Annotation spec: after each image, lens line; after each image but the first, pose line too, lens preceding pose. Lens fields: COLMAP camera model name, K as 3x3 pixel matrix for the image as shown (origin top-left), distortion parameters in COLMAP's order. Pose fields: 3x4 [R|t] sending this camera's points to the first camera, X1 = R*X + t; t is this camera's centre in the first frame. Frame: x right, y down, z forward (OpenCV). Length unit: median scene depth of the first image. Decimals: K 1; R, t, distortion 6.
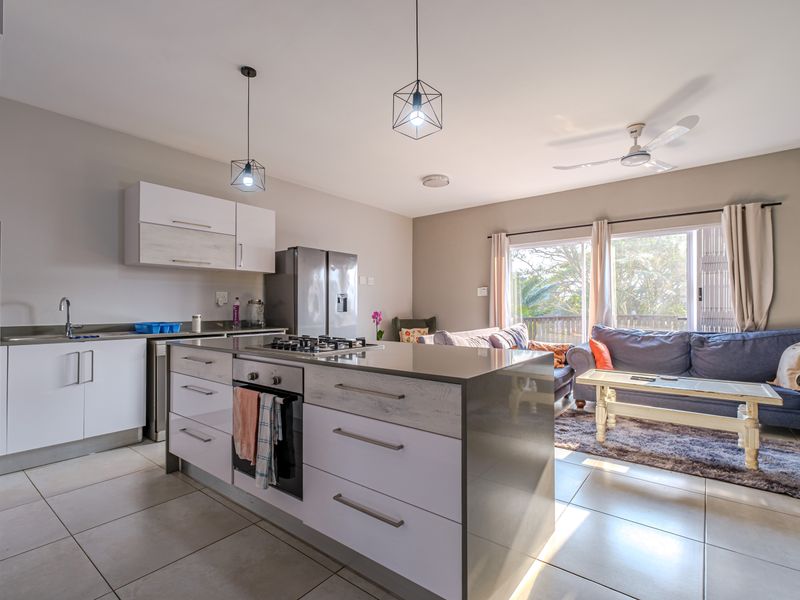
lens RADIAL K [[380.5, 0, 397.6], [0, 380.5, 303.8], [0, 0, 1]] dist [-0.009863, 0.000530]
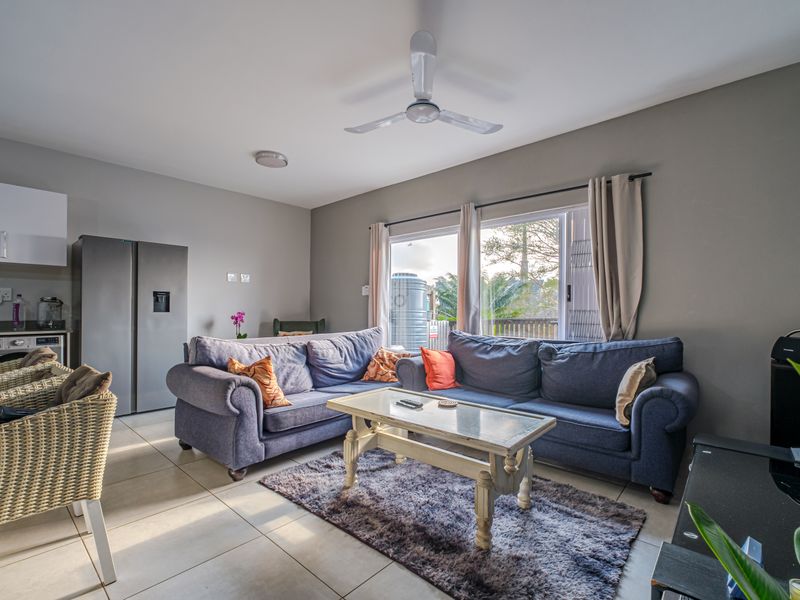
lens RADIAL K [[380.5, 0, 401.5], [0, 380.5, 306.2], [0, 0, 1]] dist [-0.009863, 0.000530]
pose [[0.998845, 0.006271, -0.047632, 0.535429], [-0.006253, 0.999980, 0.000529, 0.004515], [0.047635, -0.000231, 0.998865, 0.203003]]
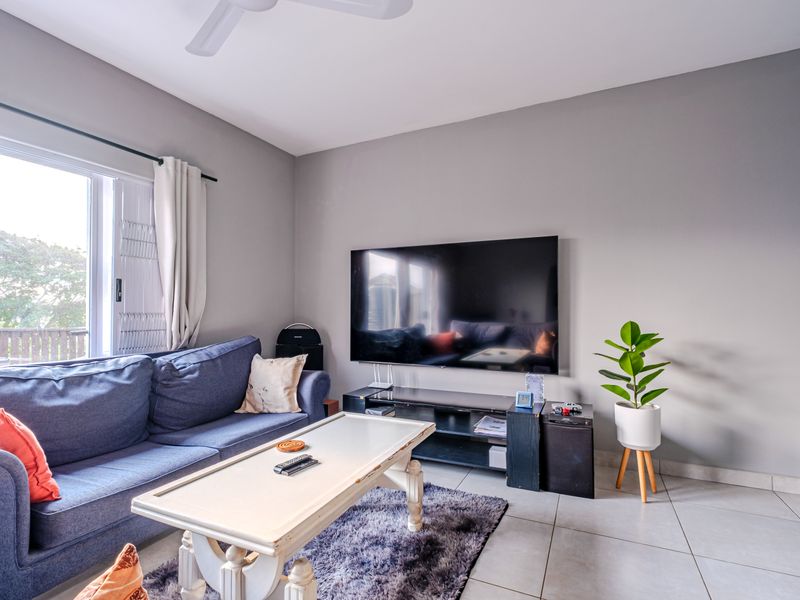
lens RADIAL K [[409.9, 0, 398.6], [0, 409.9, 304.2], [0, 0, 1]] dist [0.002362, 0.000571]
pose [[-0.231595, 0.014805, 0.972700, 0.094697], [-0.010823, 0.999783, -0.017794, 0.003510], [-0.972752, -0.014648, -0.231385, 0.800240]]
